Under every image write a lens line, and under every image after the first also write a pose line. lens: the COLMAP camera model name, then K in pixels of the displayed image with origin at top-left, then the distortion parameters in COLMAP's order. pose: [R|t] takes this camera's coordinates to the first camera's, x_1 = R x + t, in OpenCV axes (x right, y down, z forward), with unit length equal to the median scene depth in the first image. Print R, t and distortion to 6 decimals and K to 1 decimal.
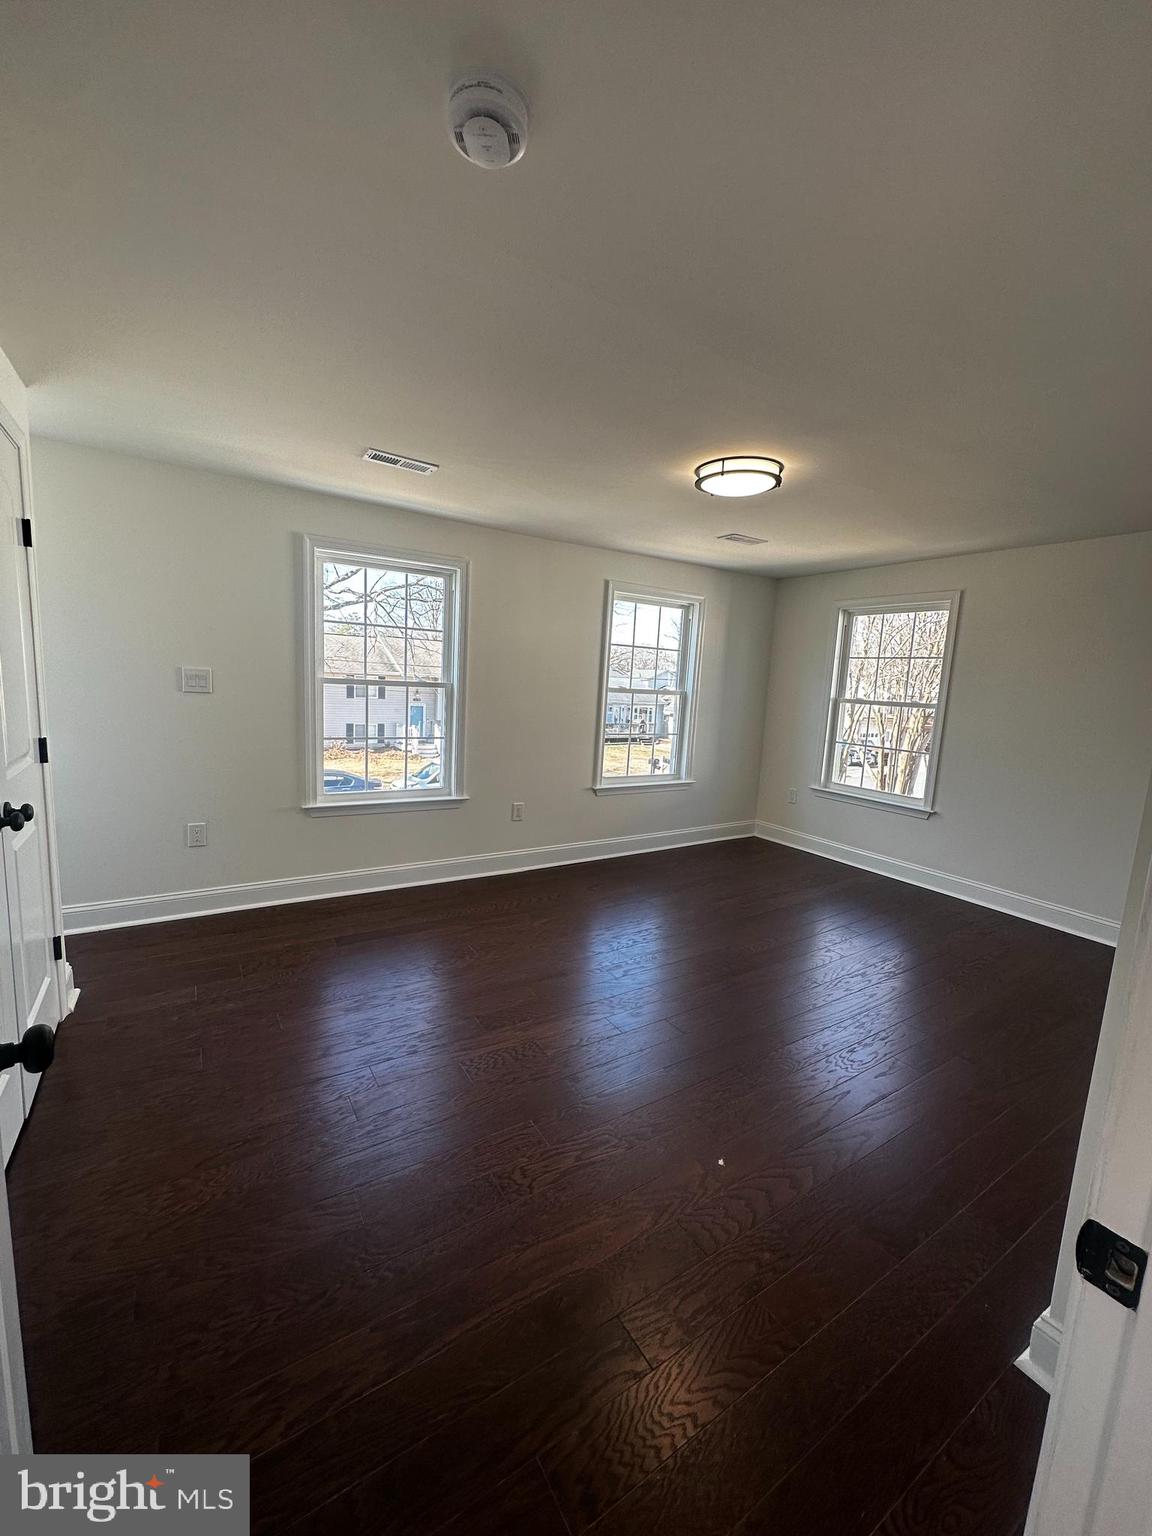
lens RADIAL K [[610.4, 0, 576.0], [0, 610.4, 768.0], [0, 0, 1]] dist [-0.000907, 0.000047]
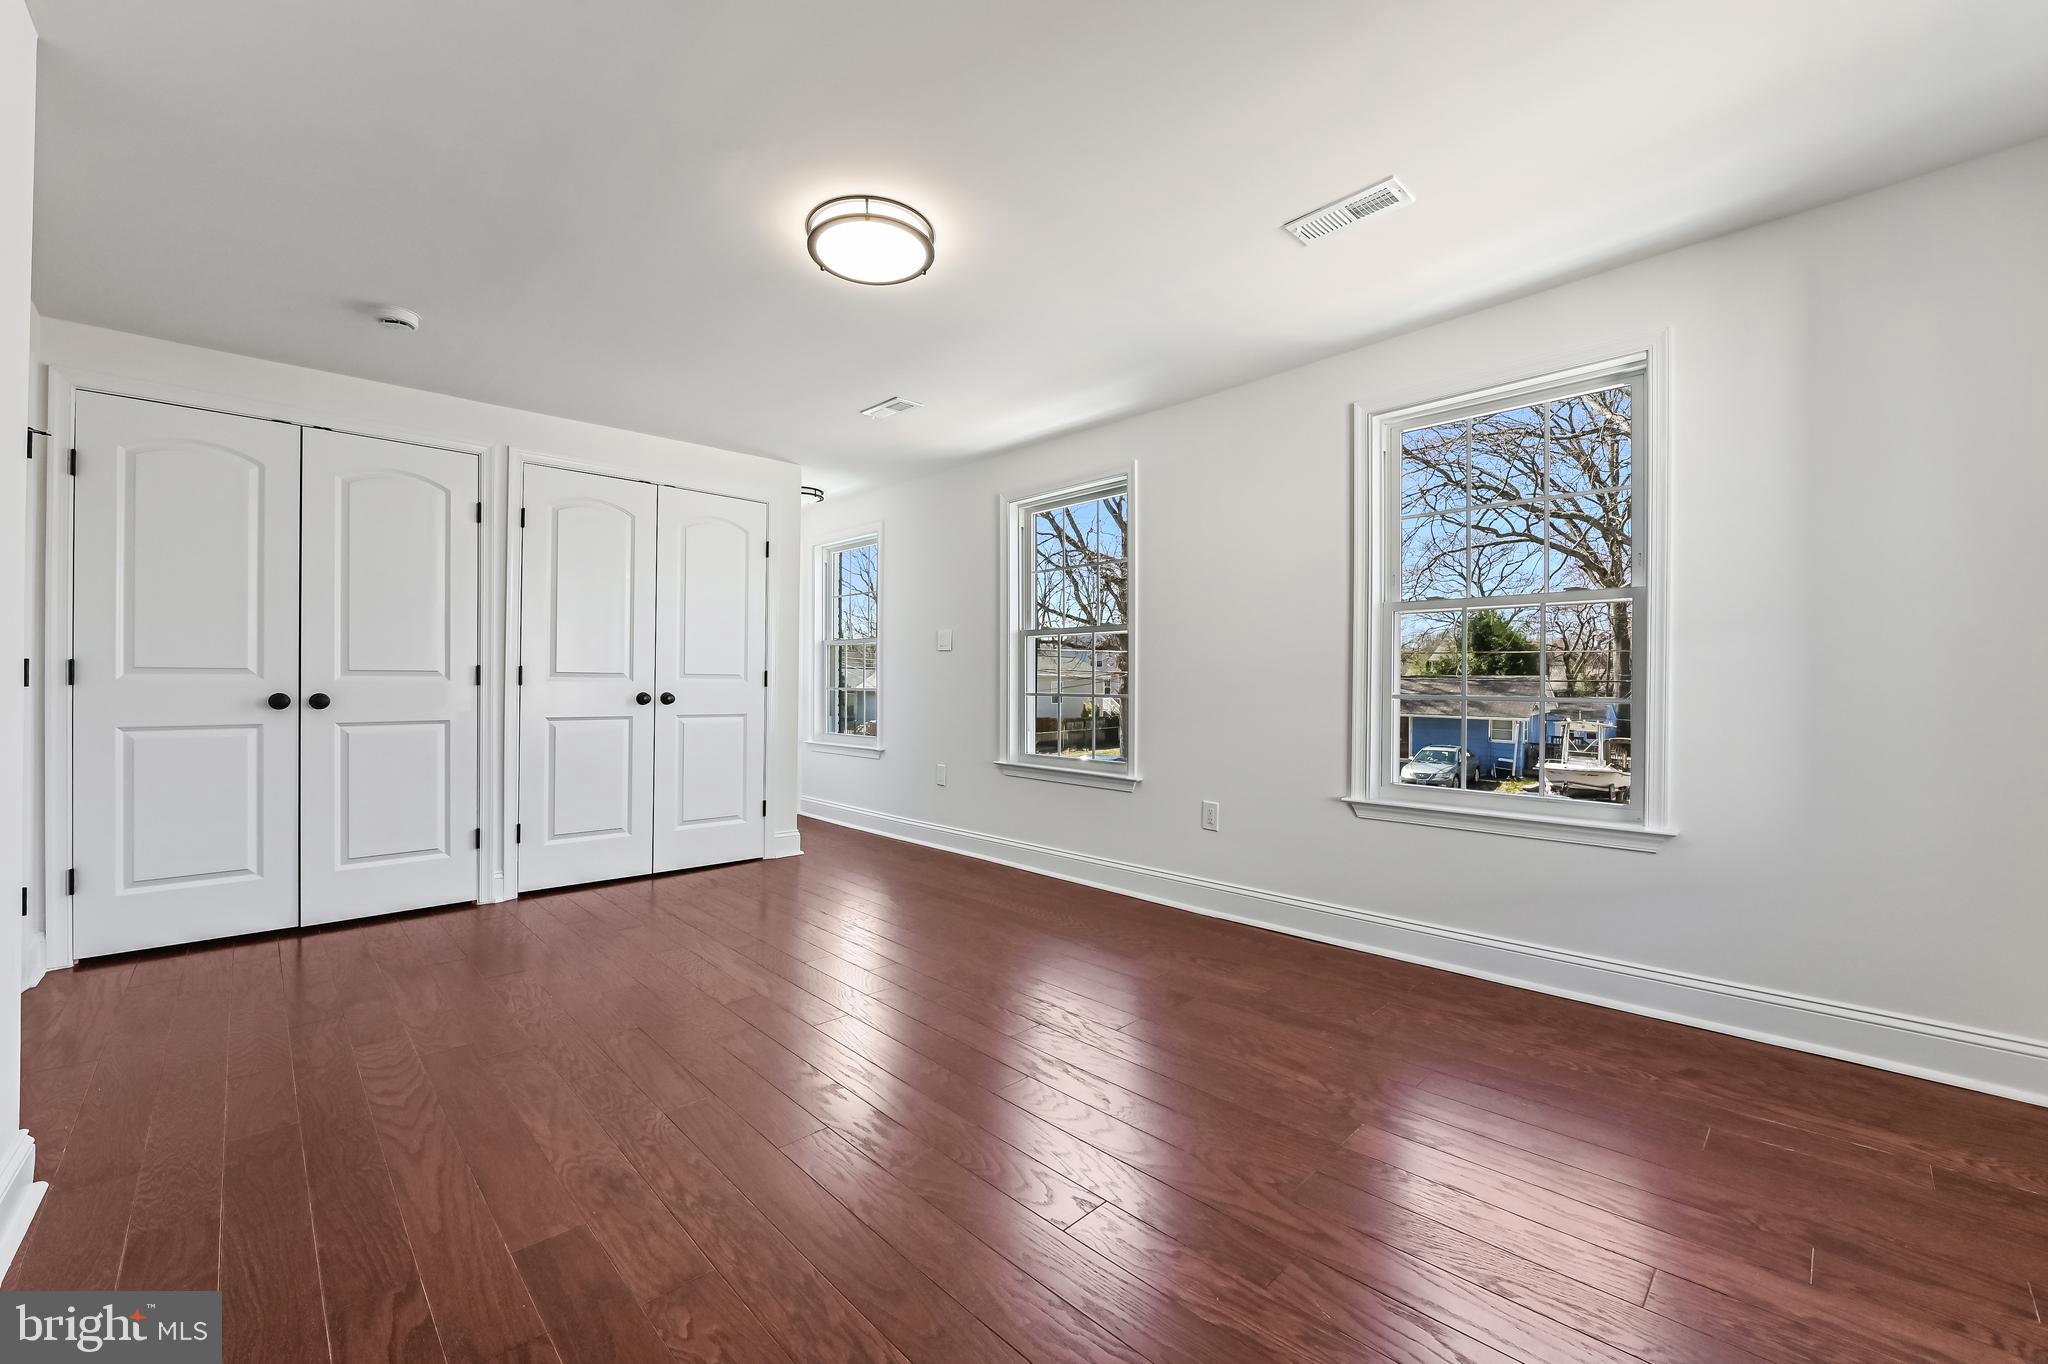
lens RADIAL K [[812.0, 0, 1029.9], [0, 812.0, 684.1], [0, 0, 1]] dist [0.000947, -0.000133]
pose [[0.200719, -0.049758, -0.978384, 0.945868], [-0.135119, 0.987758, -0.077955, 0.037906], [0.970286, 0.147845, 0.191538, 0.875436]]
